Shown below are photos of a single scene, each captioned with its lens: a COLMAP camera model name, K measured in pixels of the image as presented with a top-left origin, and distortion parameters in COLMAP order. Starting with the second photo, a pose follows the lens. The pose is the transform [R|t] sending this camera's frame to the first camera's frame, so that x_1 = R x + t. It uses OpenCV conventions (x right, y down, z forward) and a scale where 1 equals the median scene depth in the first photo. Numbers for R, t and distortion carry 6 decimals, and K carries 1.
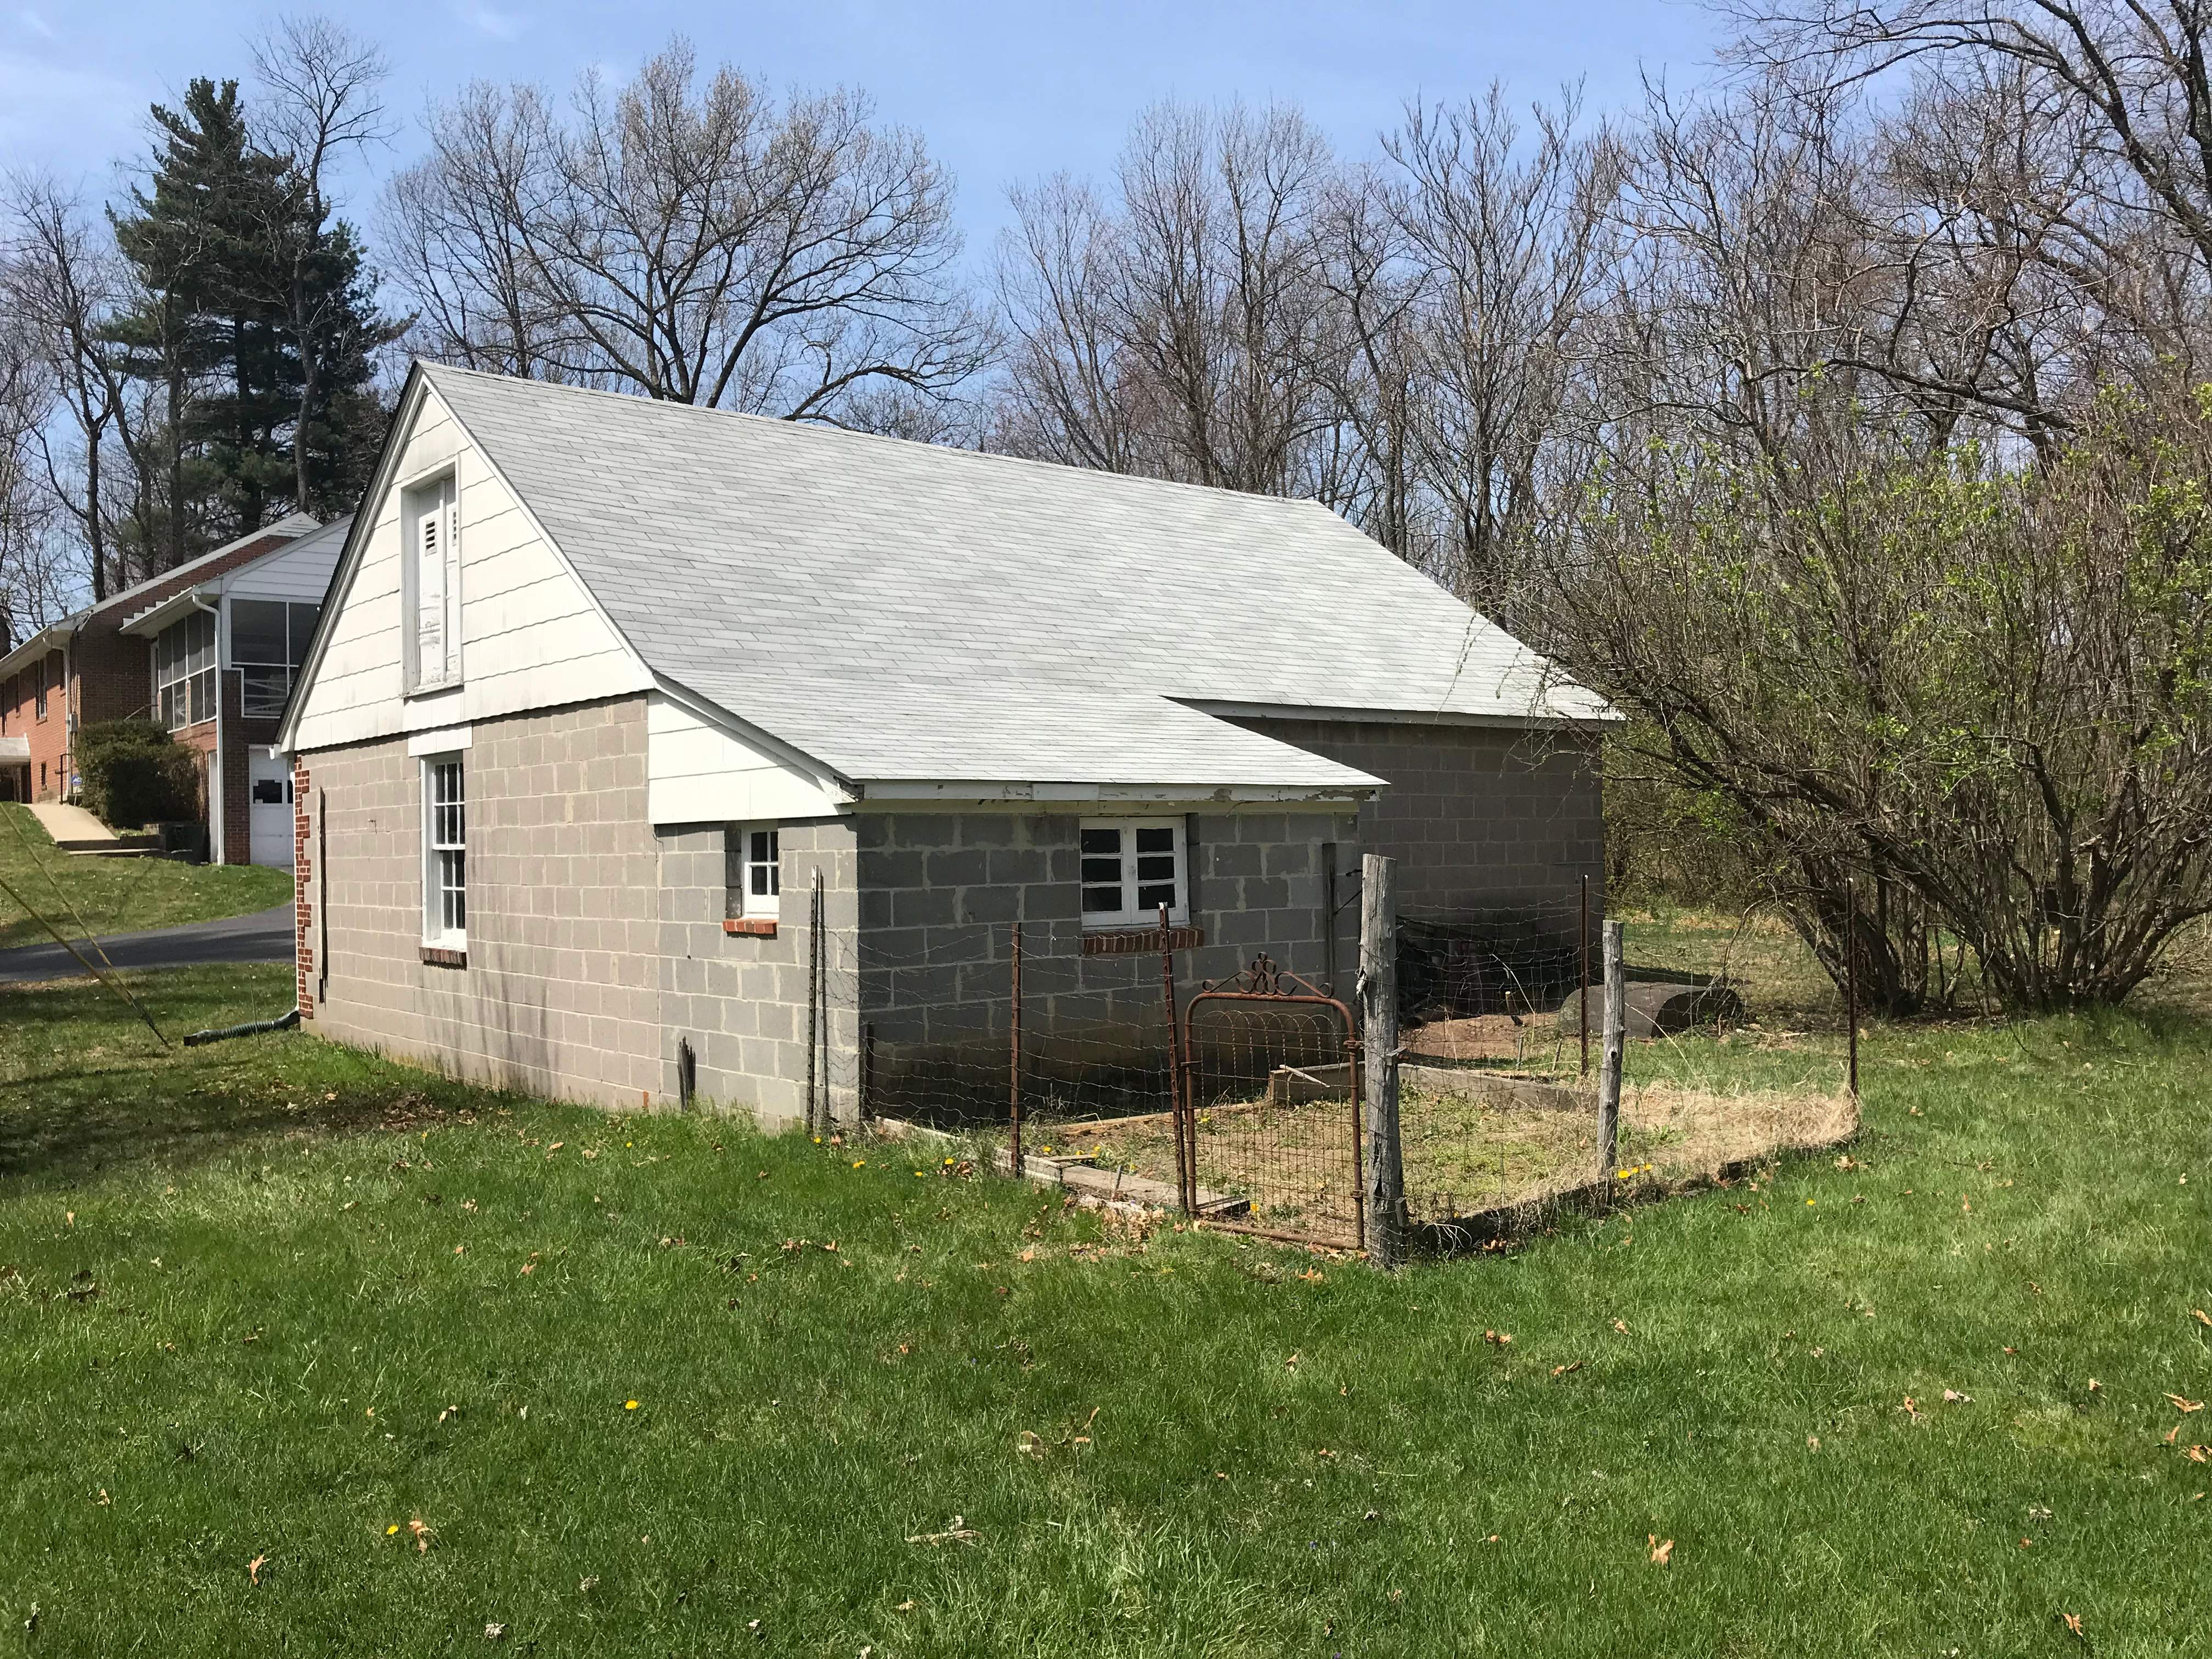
lens RADIAL K [[1819.1, 0, 1113.9], [0, 1819.1, 831.9], [0, 0, 1]] dist [0.040359, -0.037749]
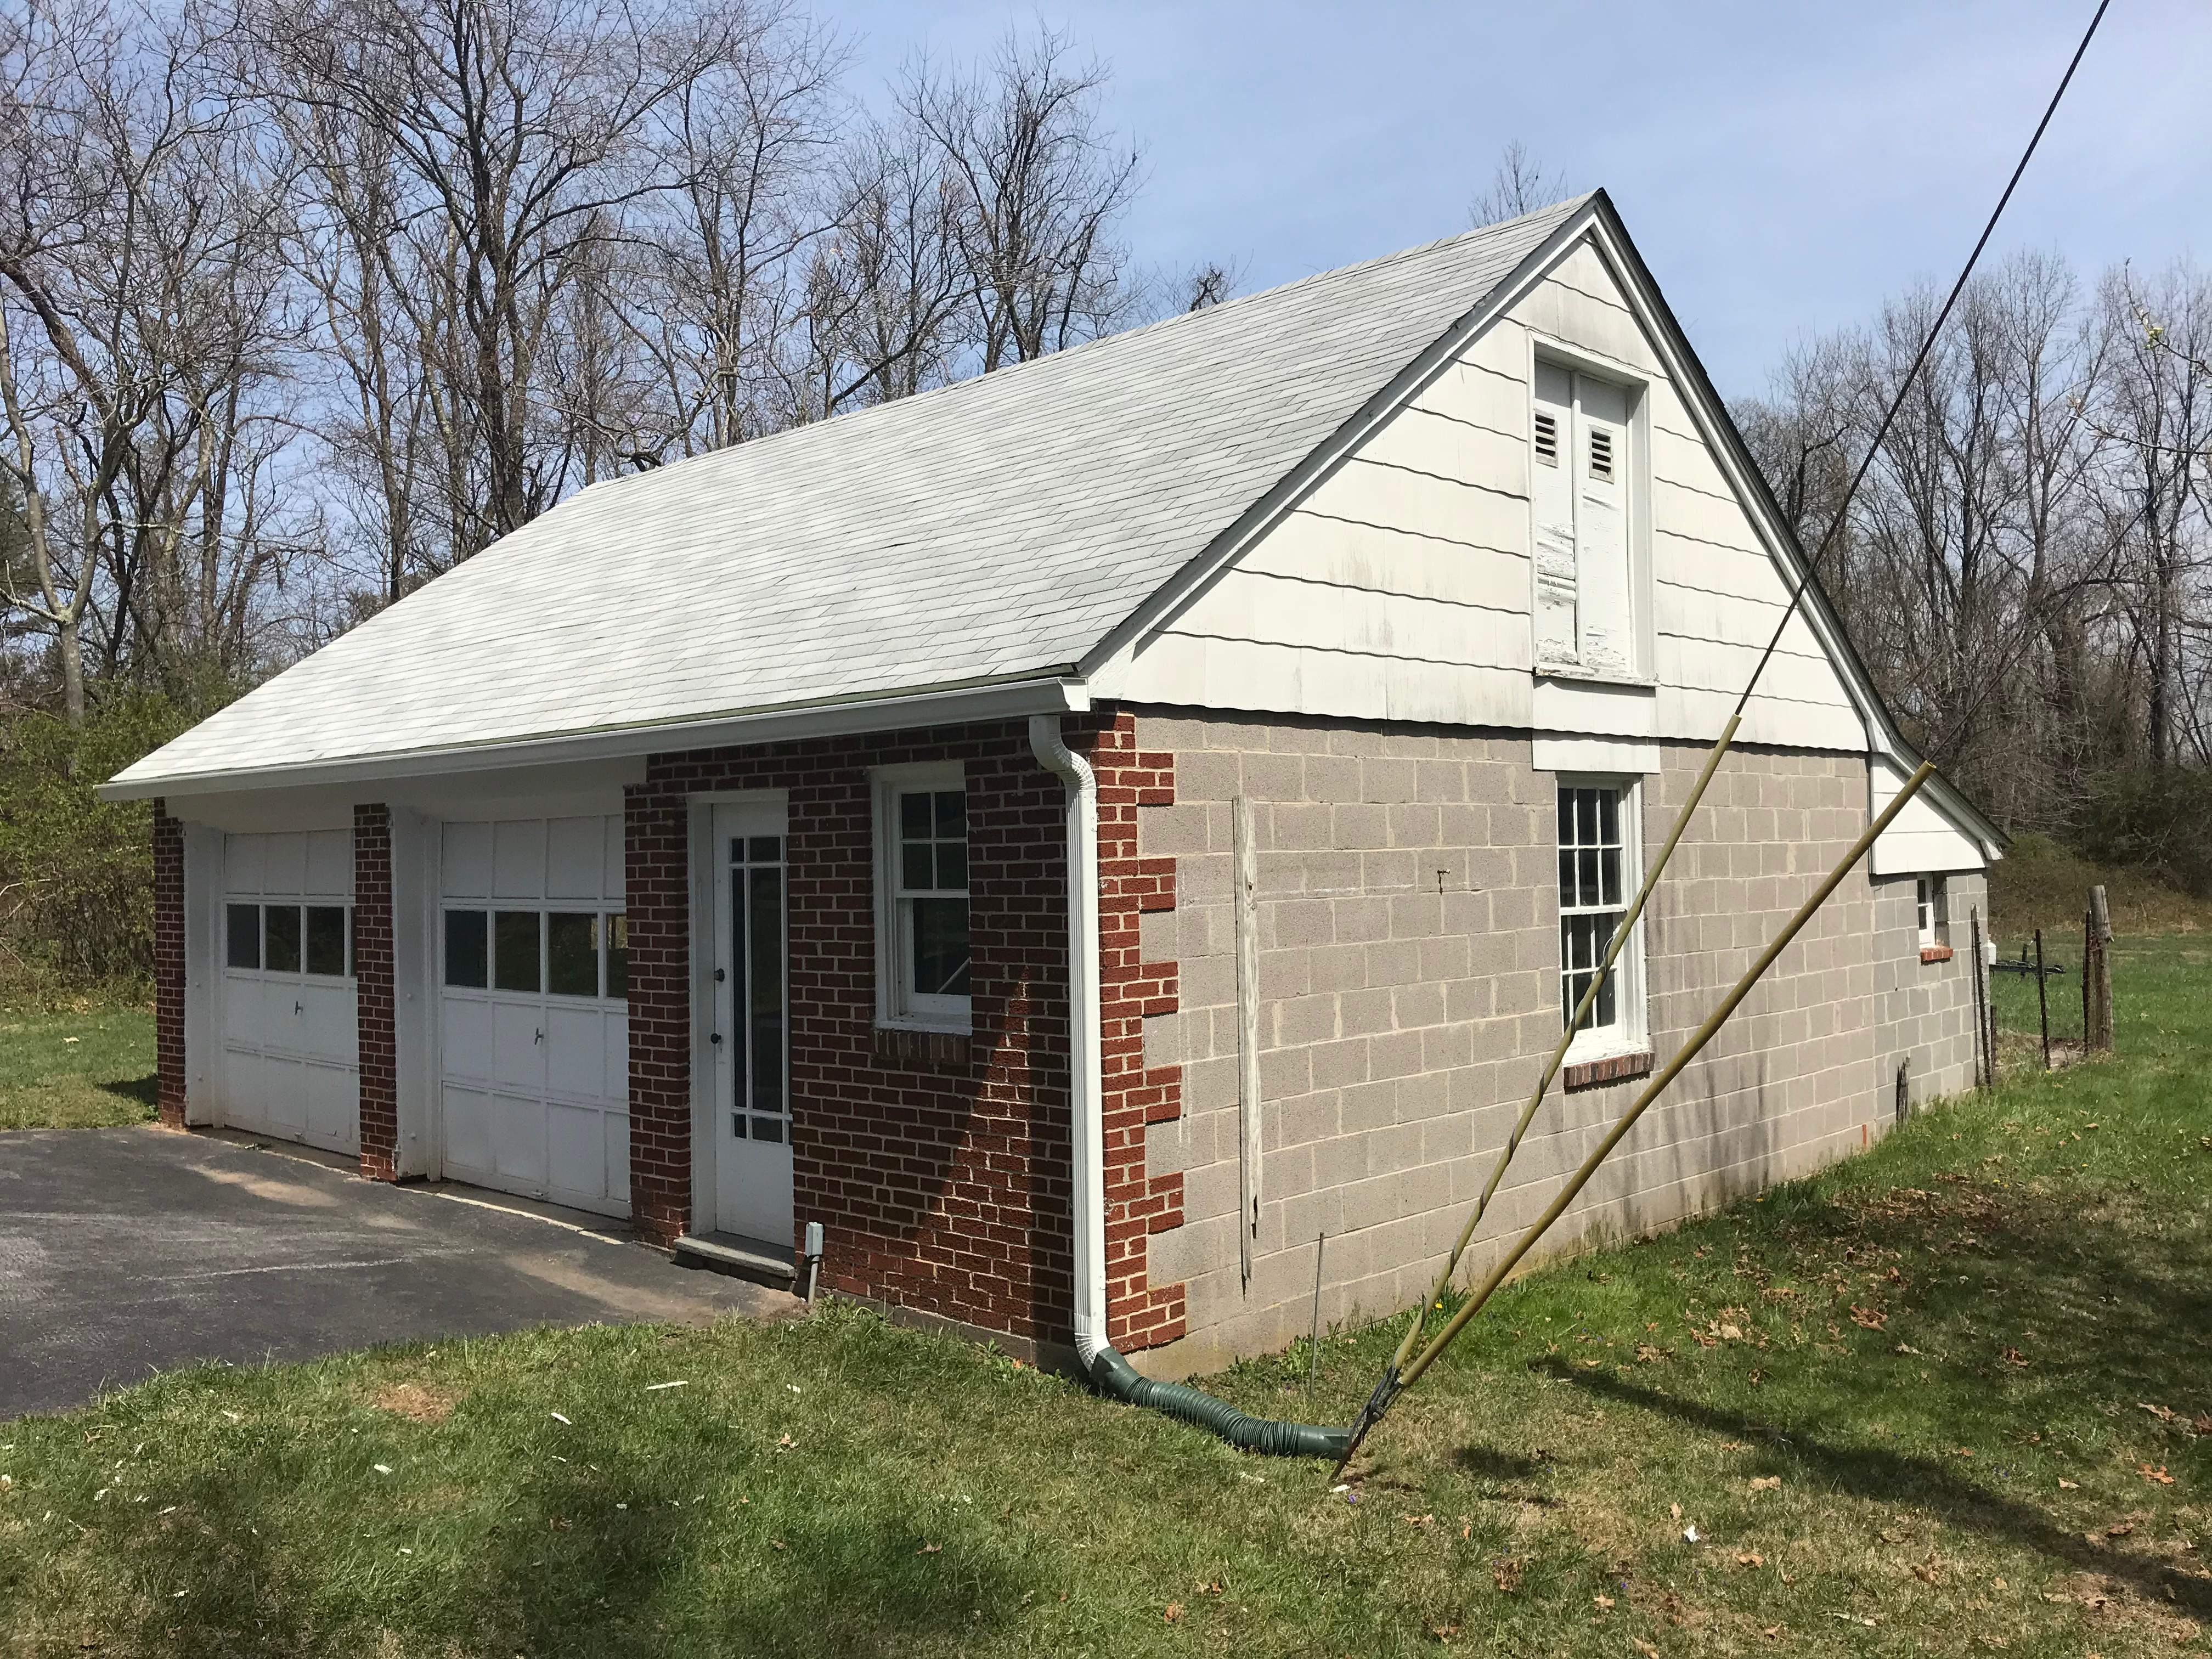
lens RADIAL K [[1819.1, 0, 1104.5], [0, 1819.1, 826.6], [0, 0, 1]] dist [0.040359, -0.037749]
pose [[-0.131071, 0.030767, 0.990895, -0.974396], [0.012599, 0.999489, -0.029367, -0.004981], [-0.991293, 0.008635, -0.131392, 1.215468]]
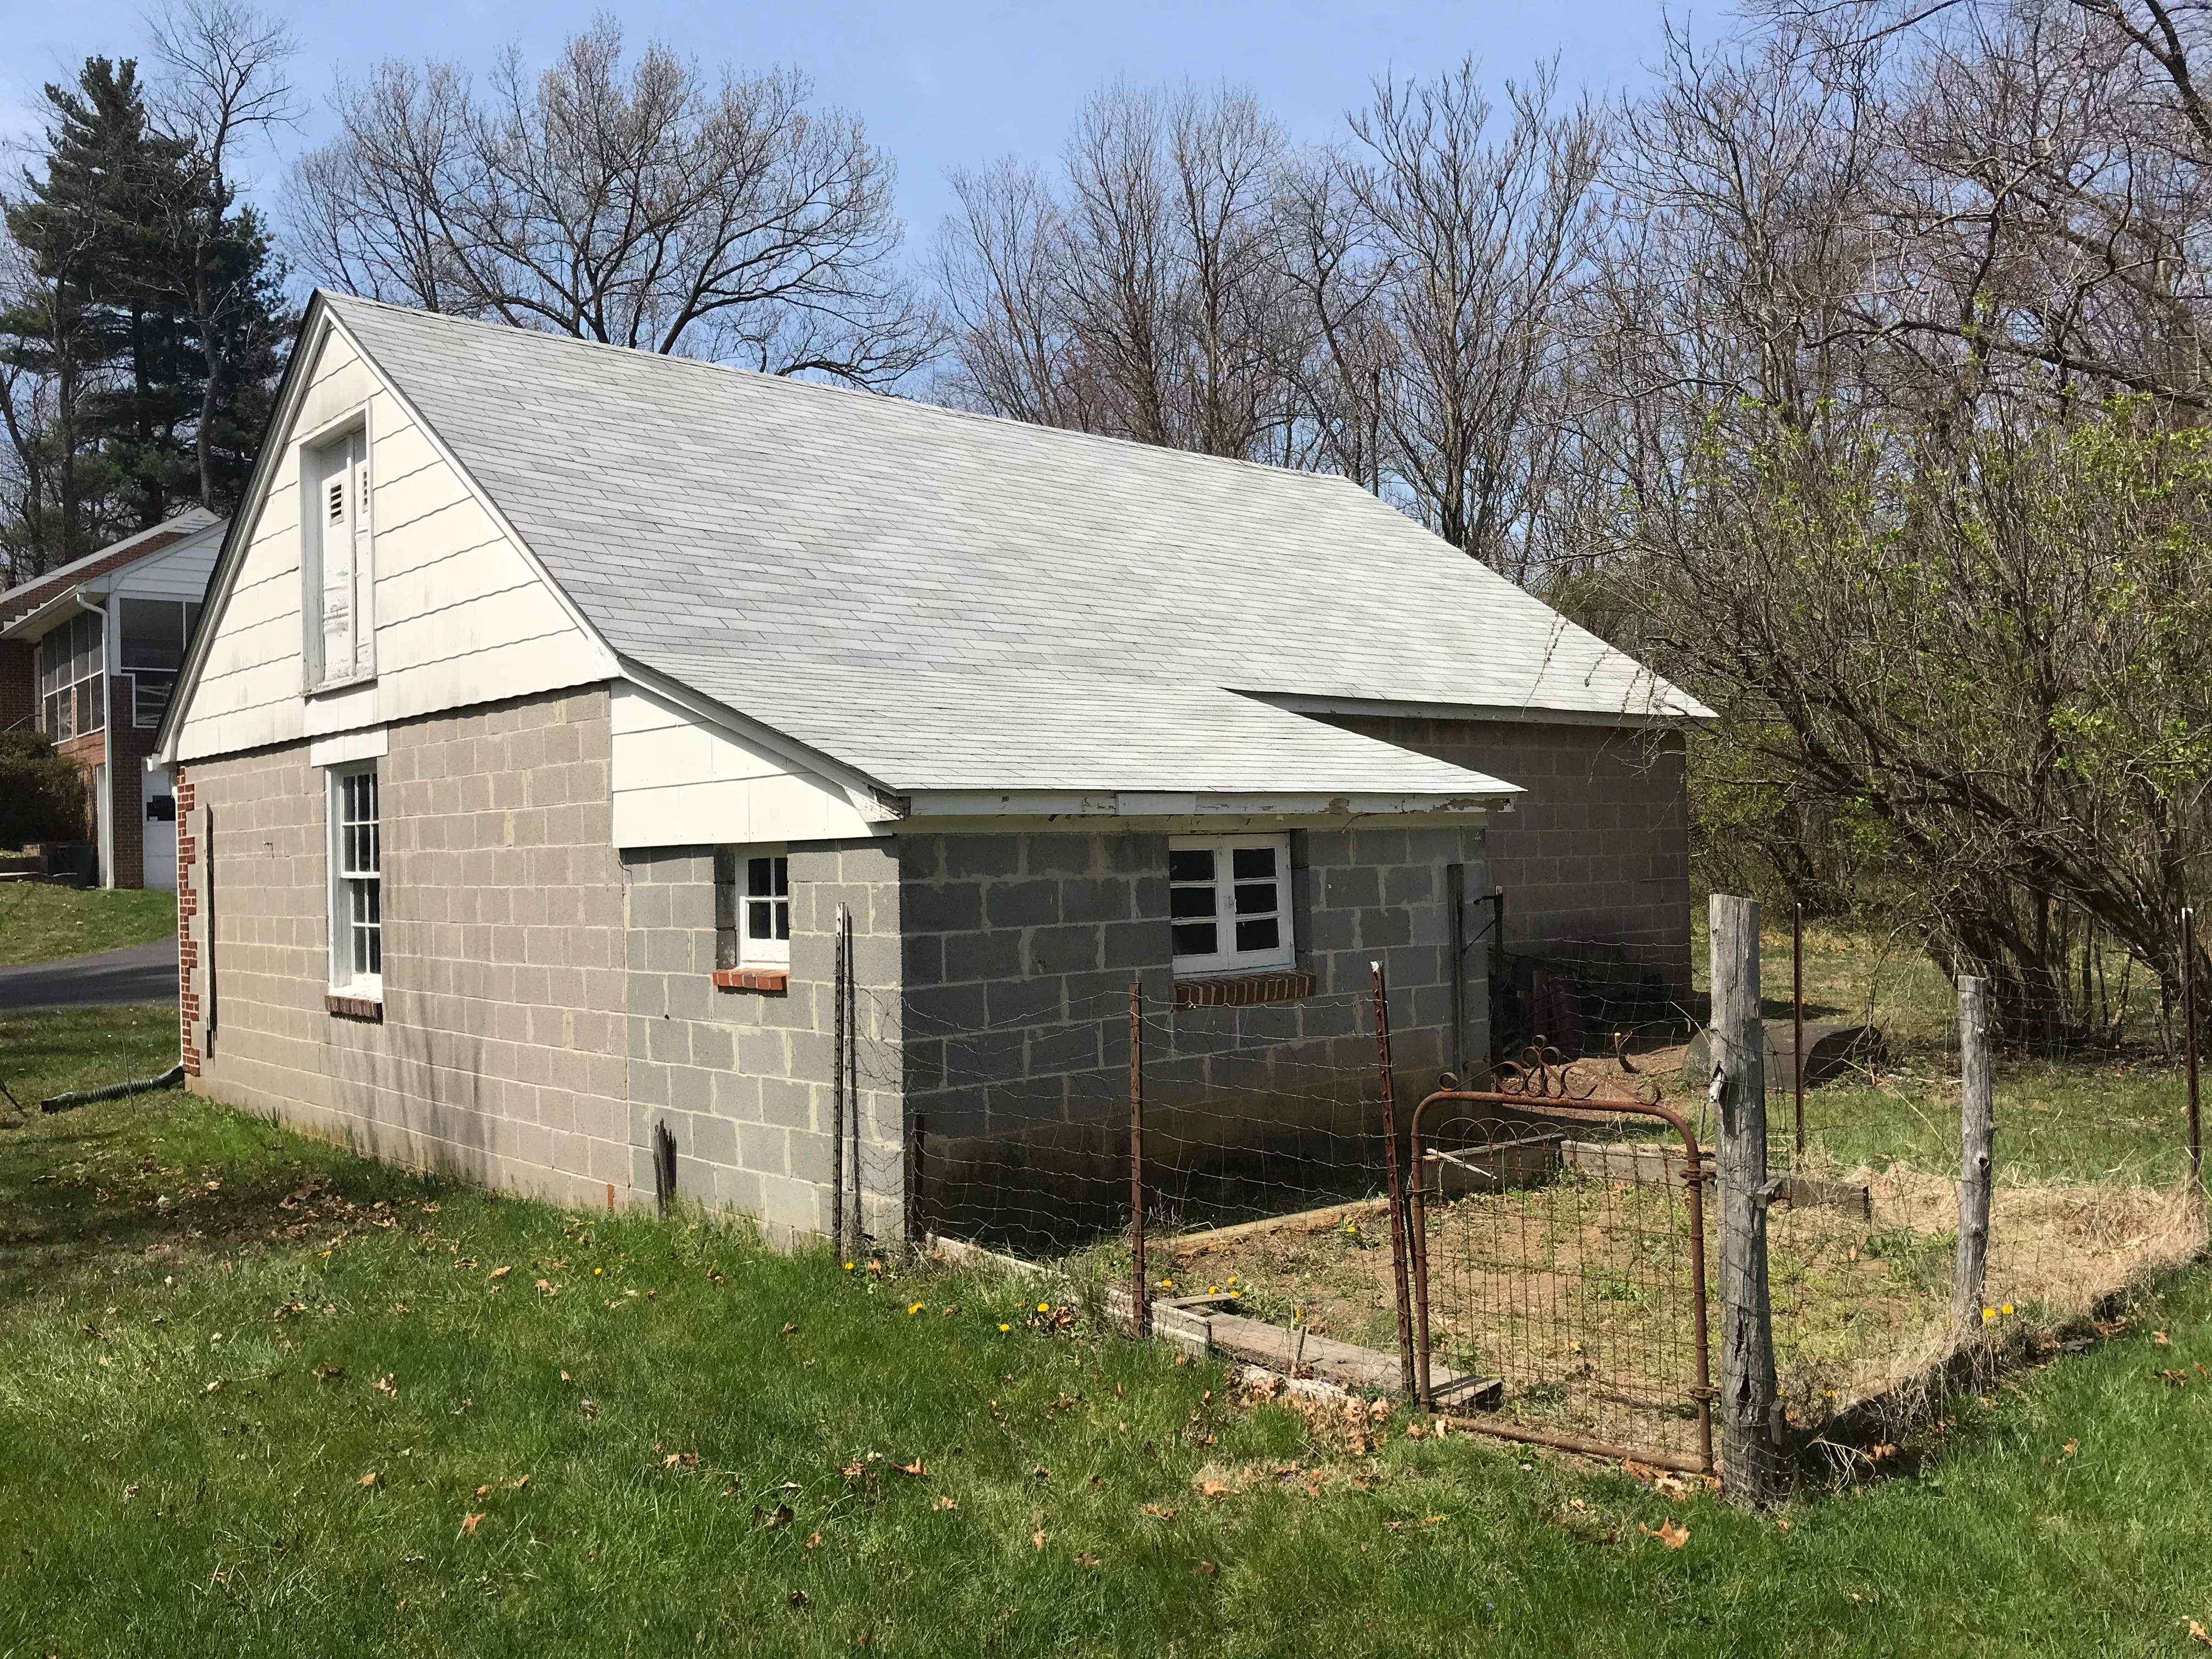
lens RADIAL K [[1819.1, 0, 1105.1], [0, 1819.1, 822.8], [0, 0, 1]] dist [0.040359, -0.037749]
pose [[0.999347, -0.007584, 0.035321, -0.052178], [0.007935, 0.999920, -0.009821, -0.004354], [-0.035244, 0.010095, 0.999328, 0.150424]]
